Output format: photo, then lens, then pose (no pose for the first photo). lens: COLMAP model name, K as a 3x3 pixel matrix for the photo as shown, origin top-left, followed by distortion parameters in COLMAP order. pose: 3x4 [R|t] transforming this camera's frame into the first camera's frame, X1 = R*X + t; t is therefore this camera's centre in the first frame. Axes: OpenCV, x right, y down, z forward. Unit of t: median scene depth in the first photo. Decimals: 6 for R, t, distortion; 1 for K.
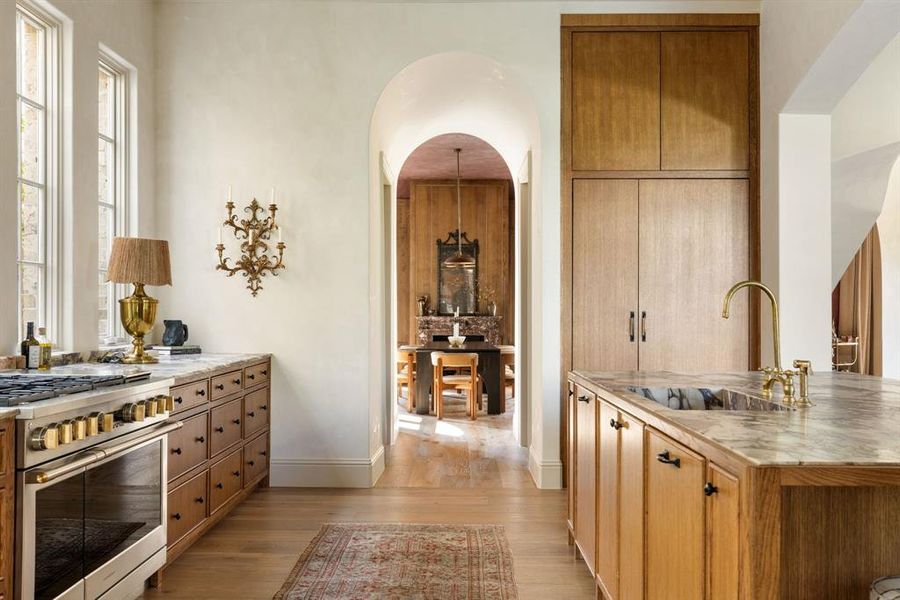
lens RADIAL K [[489.4, 0, 450.0], [0, 489.4, 300.0], [0, 0, 1]] dist [0.001393, -0.000184]
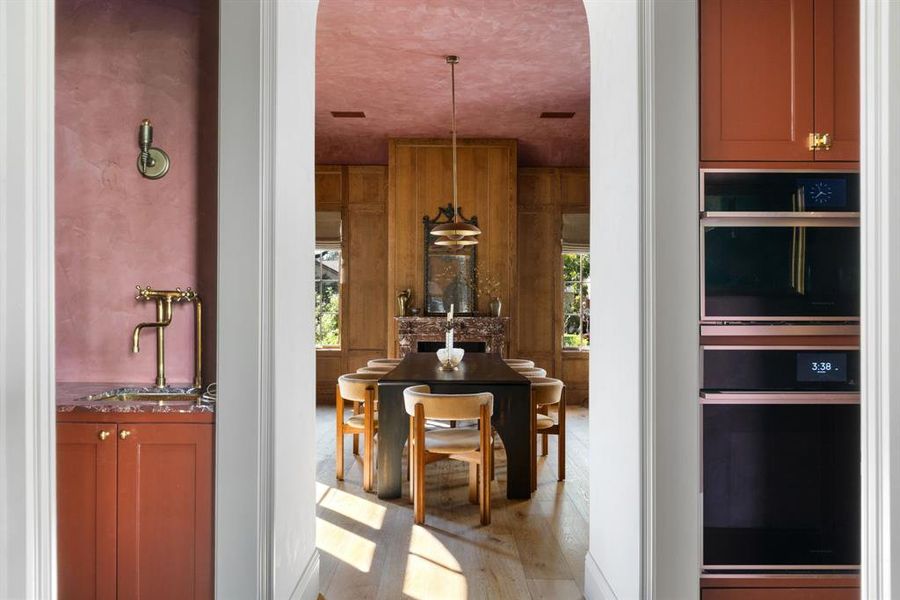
lens RADIAL K [[489.4, 0, 450.0], [0, 489.4, 300.0], [0, 0, 1]] dist [0.001393, -0.000184]
pose [[0.999825, 0.001717, 0.018624, 0.000721], [-0.001806, 0.999987, 0.004800, 0.003843], [-0.018615, -0.004833, 0.999815, 0.242414]]
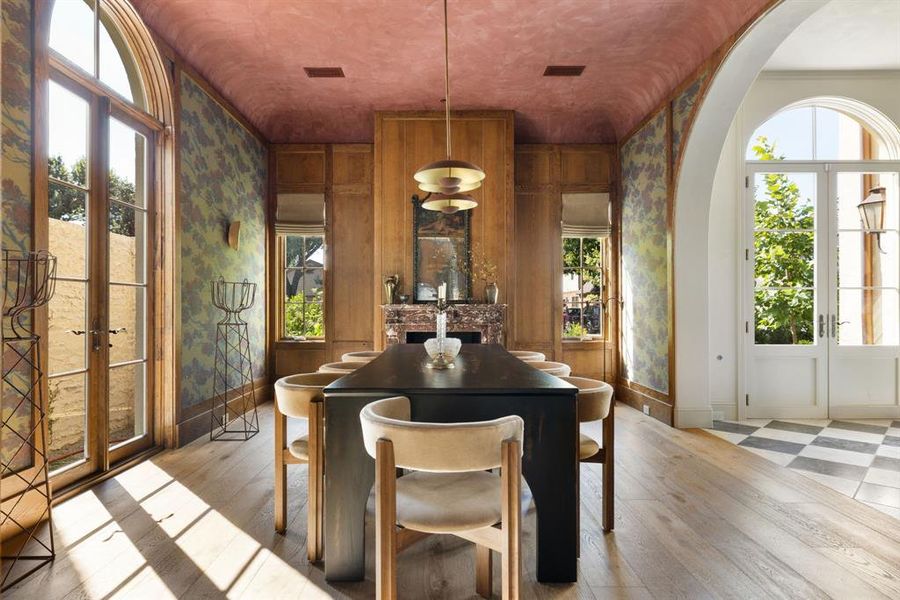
lens RADIAL K [[442.8, 0, 450.0], [0, 442.8, 300.0], [0, 0, 1]] dist [-0.000345, -0.000084]
pose [[0.999279, -0.002632, 0.037873, 0.002794], [0.002168, 0.999922, 0.012298, 0.019693], [-0.037902, -0.012207, 0.999207, 0.377055]]
